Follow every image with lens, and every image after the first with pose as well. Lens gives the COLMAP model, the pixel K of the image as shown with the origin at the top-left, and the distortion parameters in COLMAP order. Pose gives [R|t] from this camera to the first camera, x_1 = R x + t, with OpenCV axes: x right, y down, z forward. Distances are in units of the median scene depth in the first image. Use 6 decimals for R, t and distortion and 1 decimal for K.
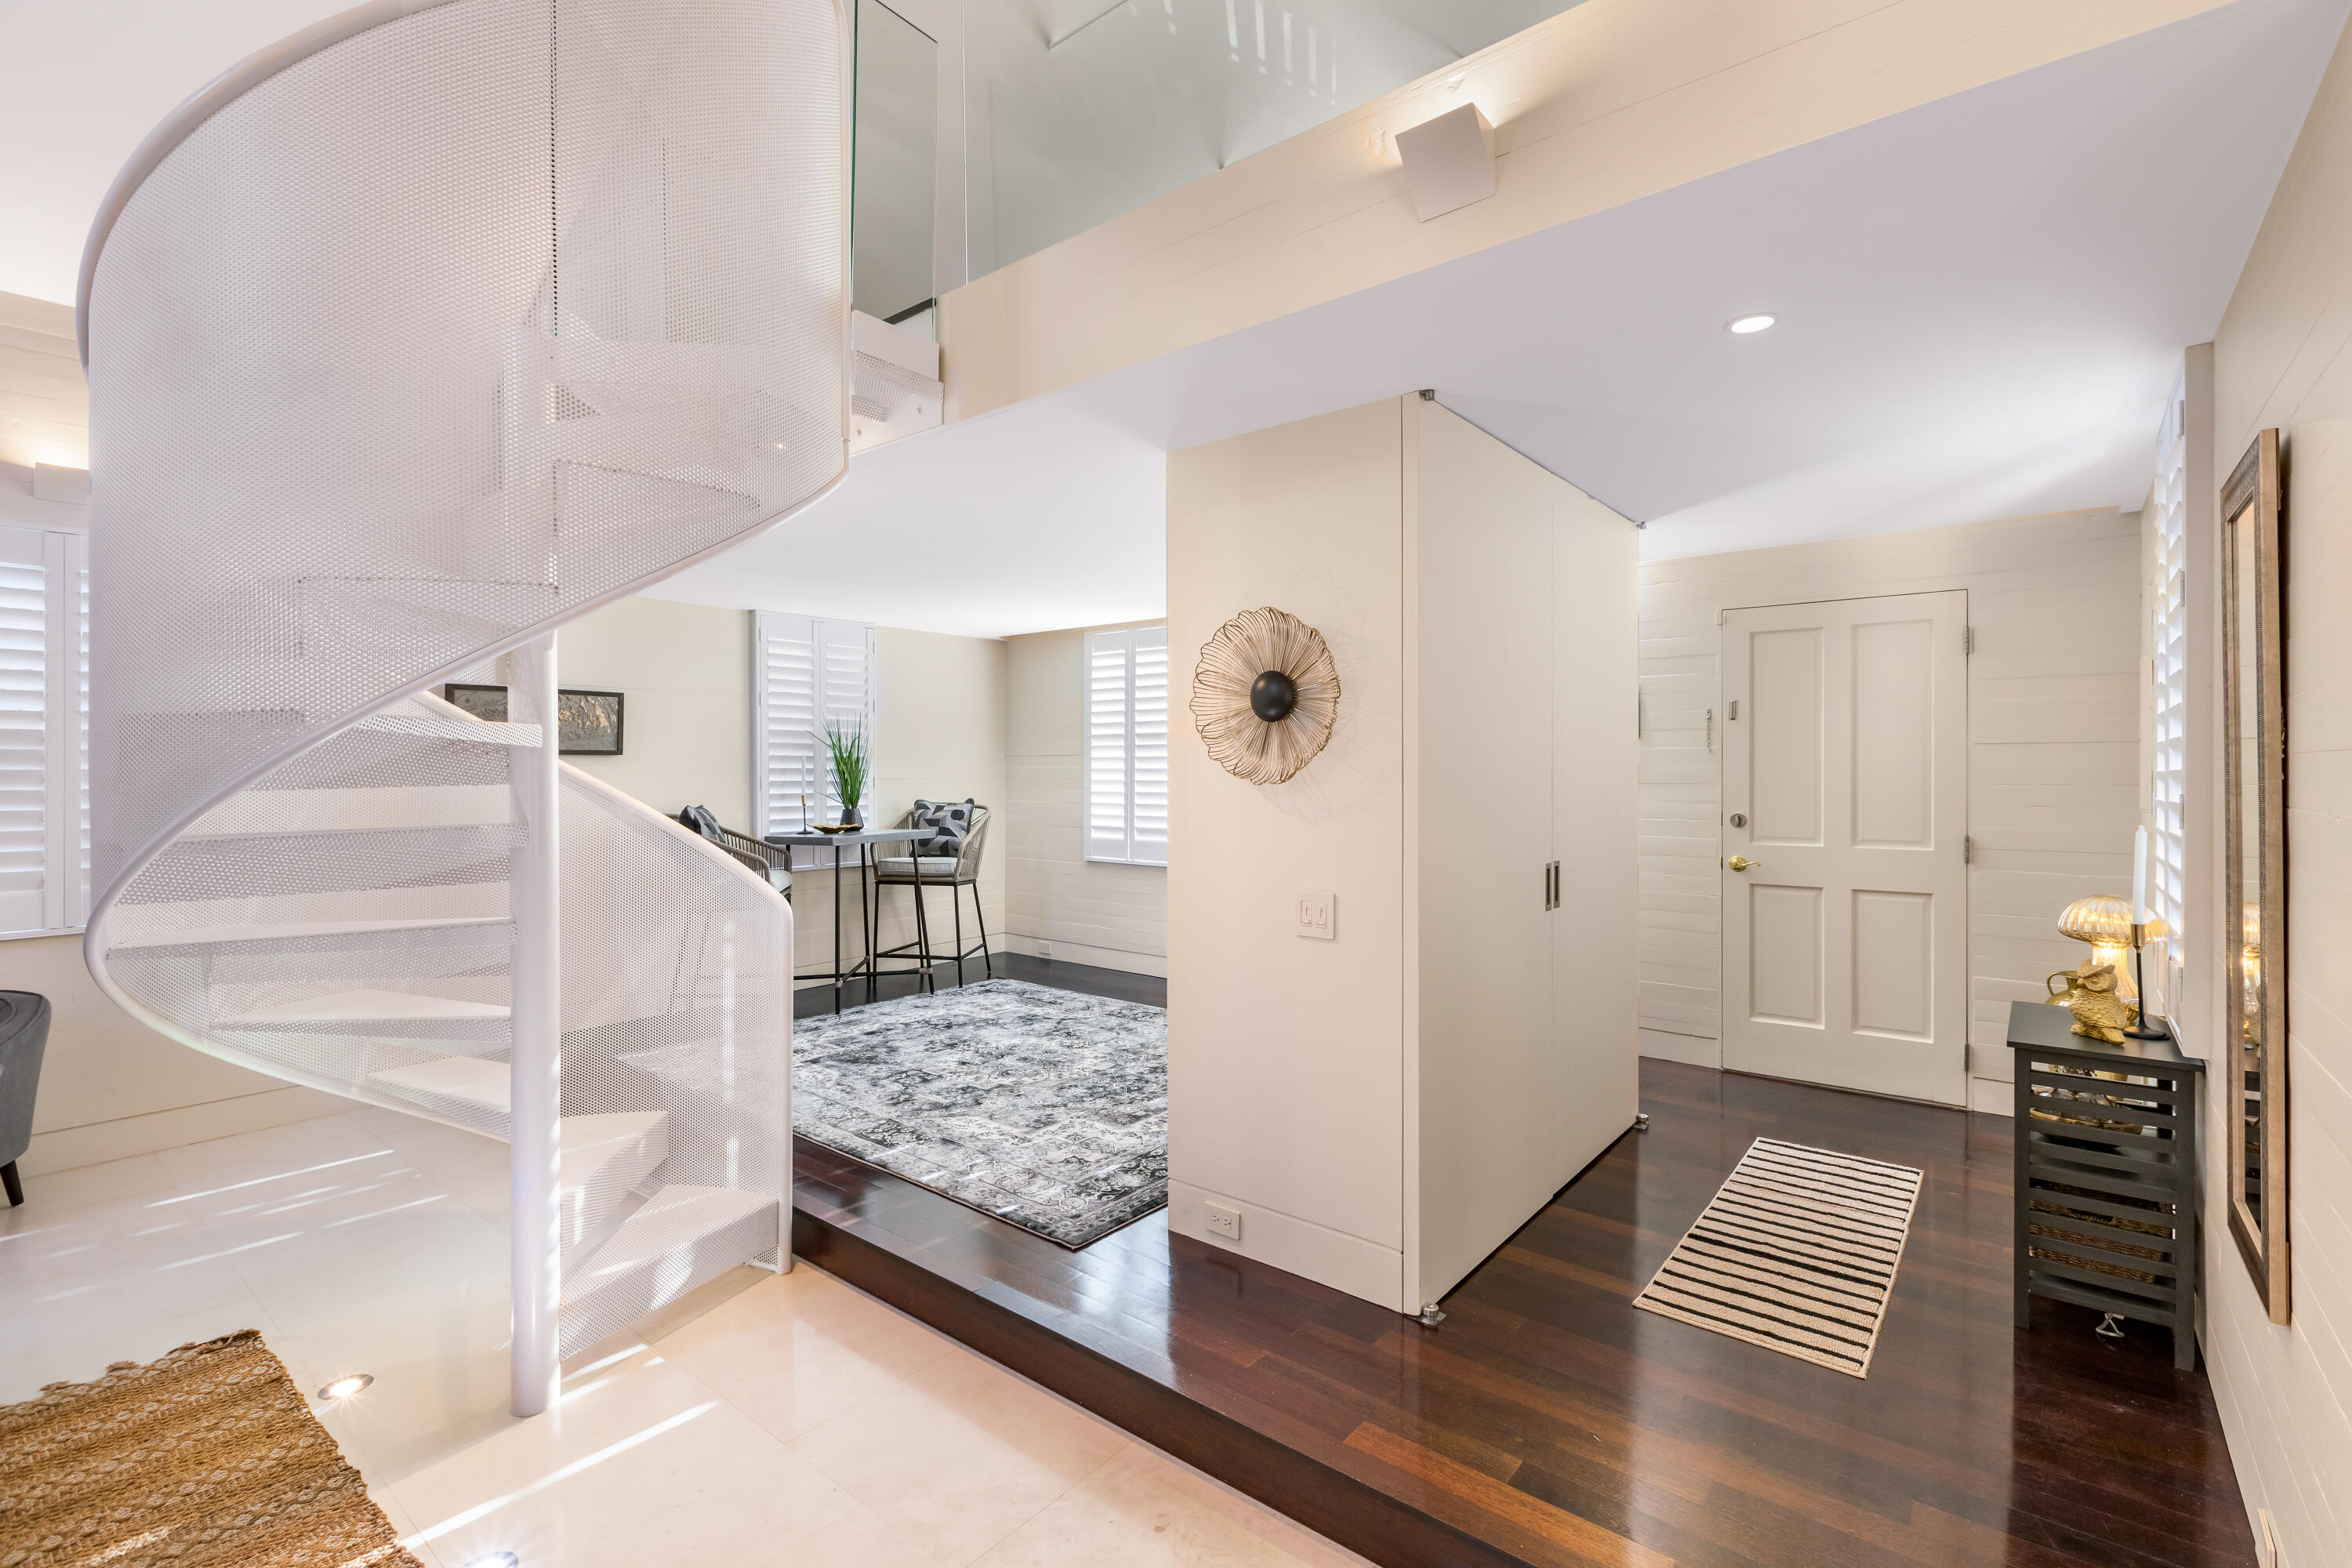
lens RADIAL K [[1061.1, 0, 1184.4], [0, 1061.1, 772.8], [0, 0, 1]] dist [0.020061, -0.001009]
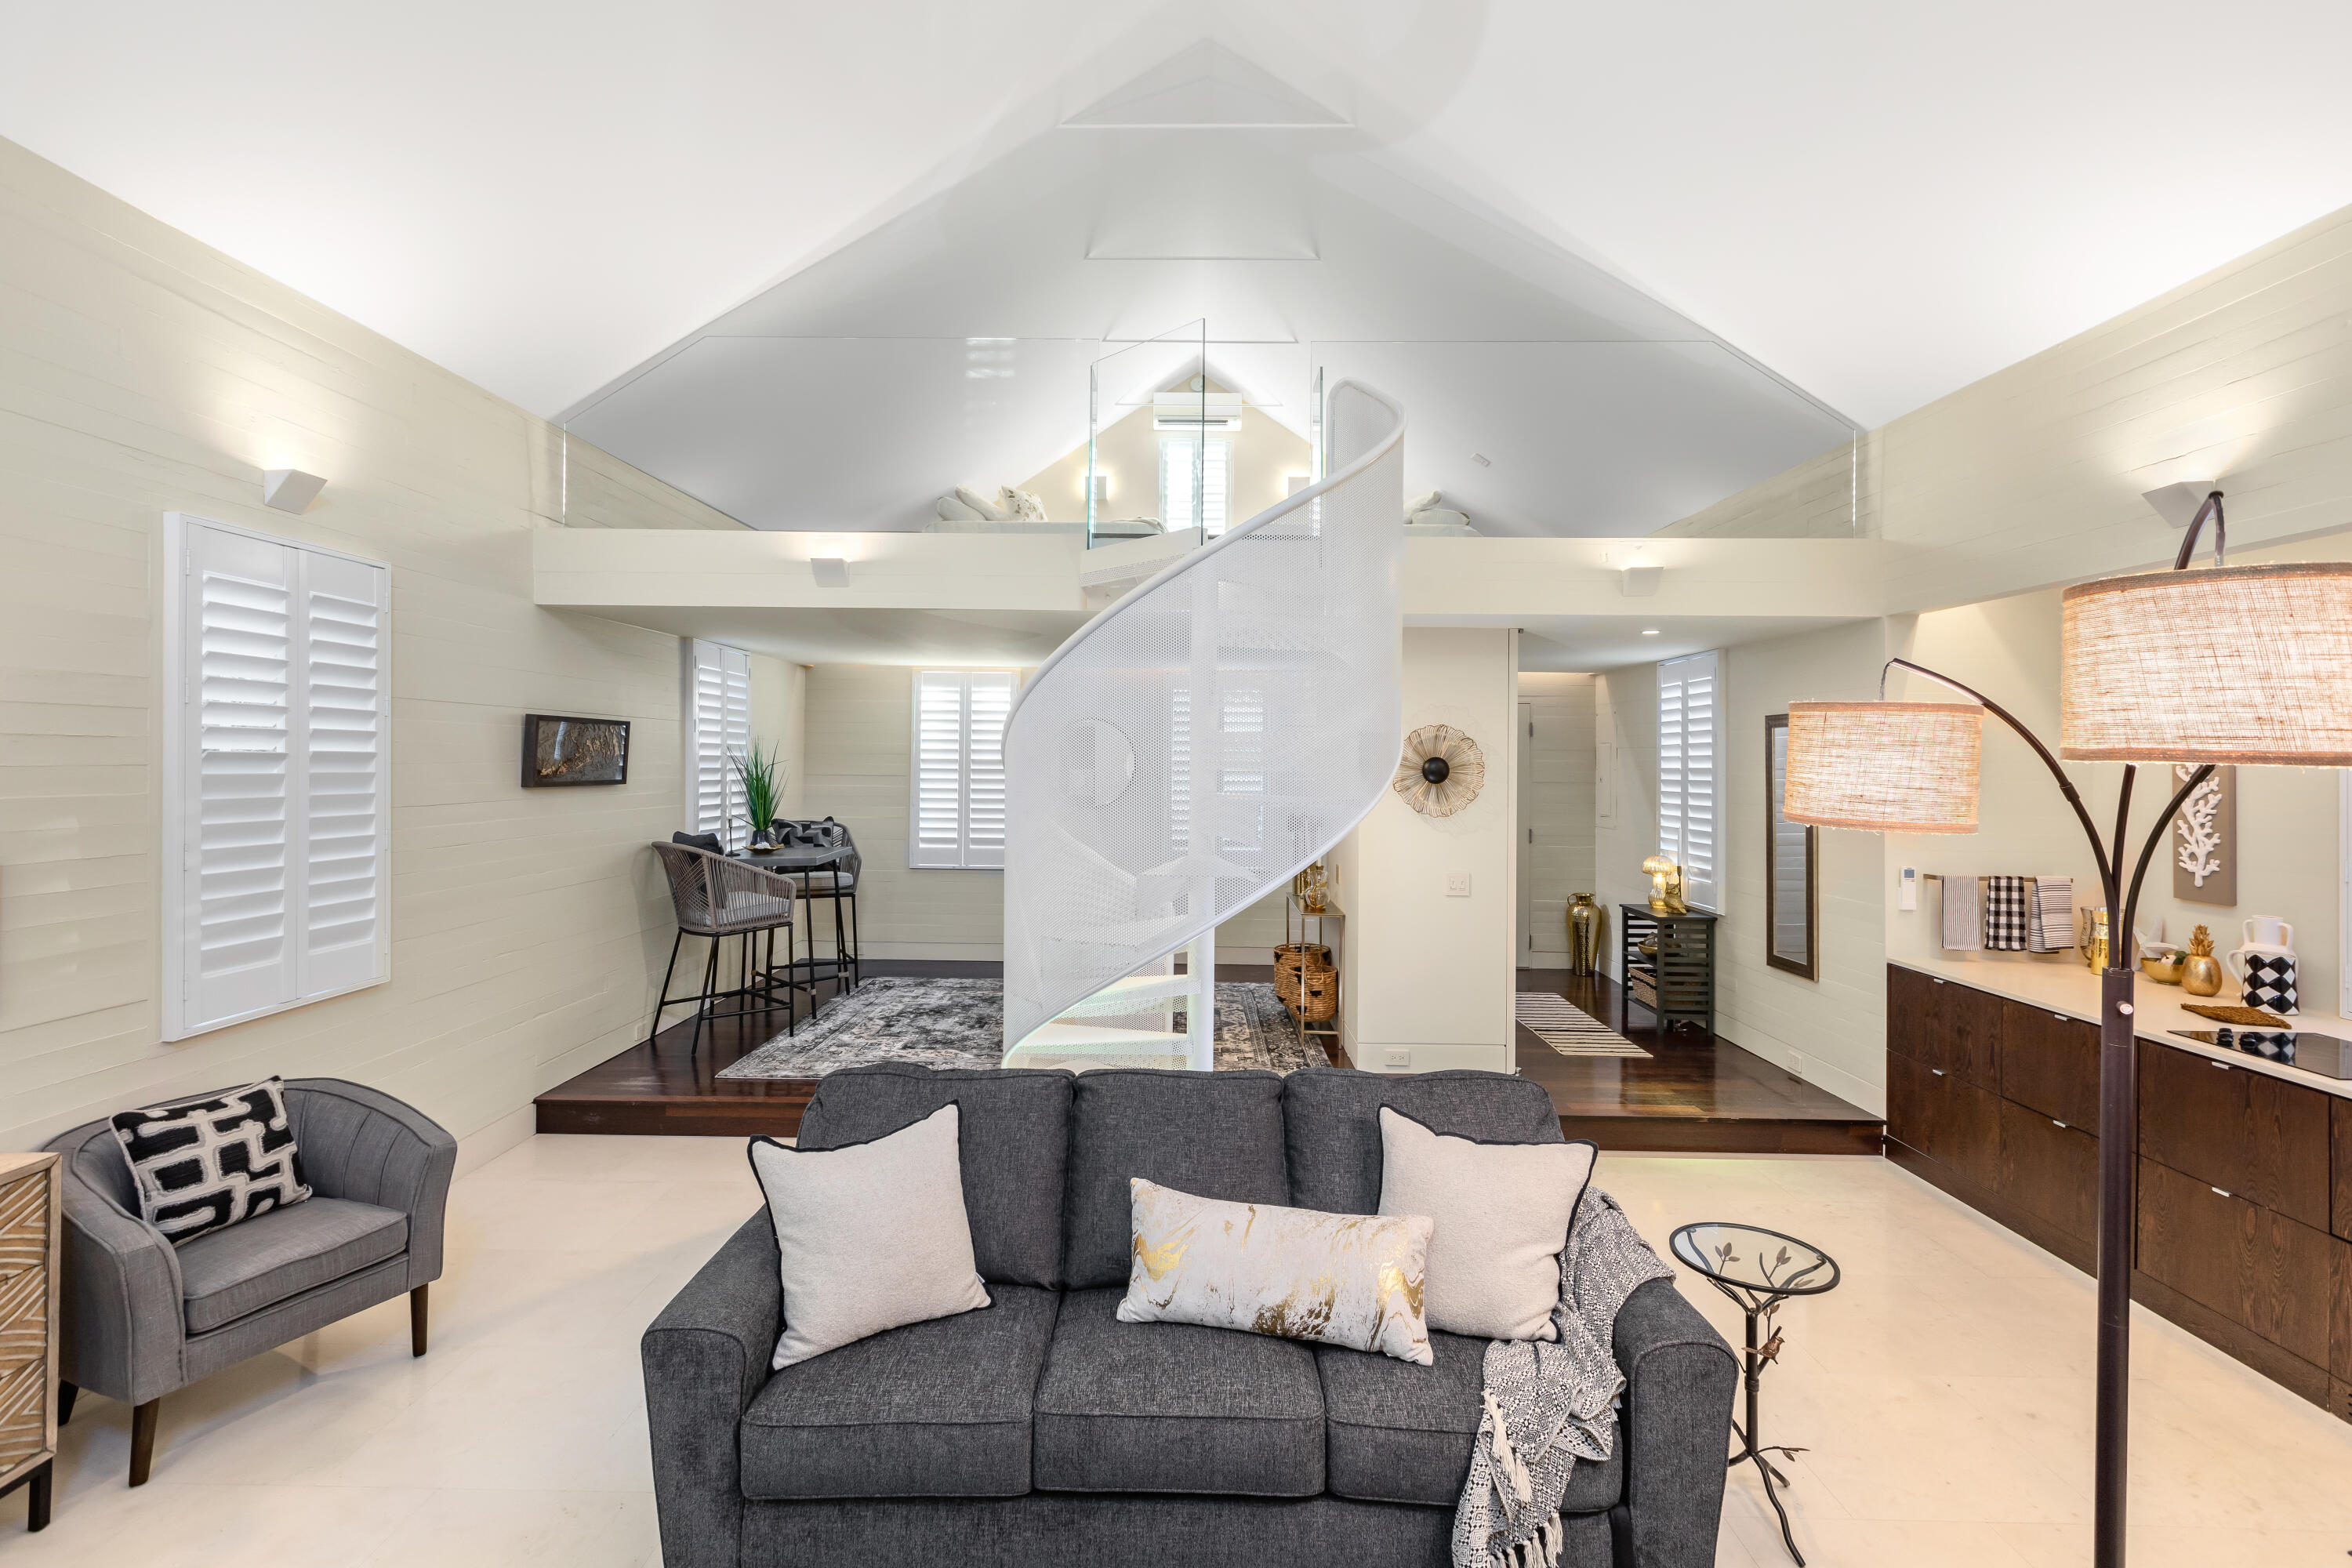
lens RADIAL K [[1061.1, 0, 1199.2], [0, 1061.1, 743.3], [0, 0, 1]] dist [0.020061, -0.001009]
pose [[0.776647, 0.020951, 0.629587, -1.377071], [-0.009372, 0.999720, -0.021707, -0.071086], [-0.629866, 0.010958, 0.776626, -0.200324]]
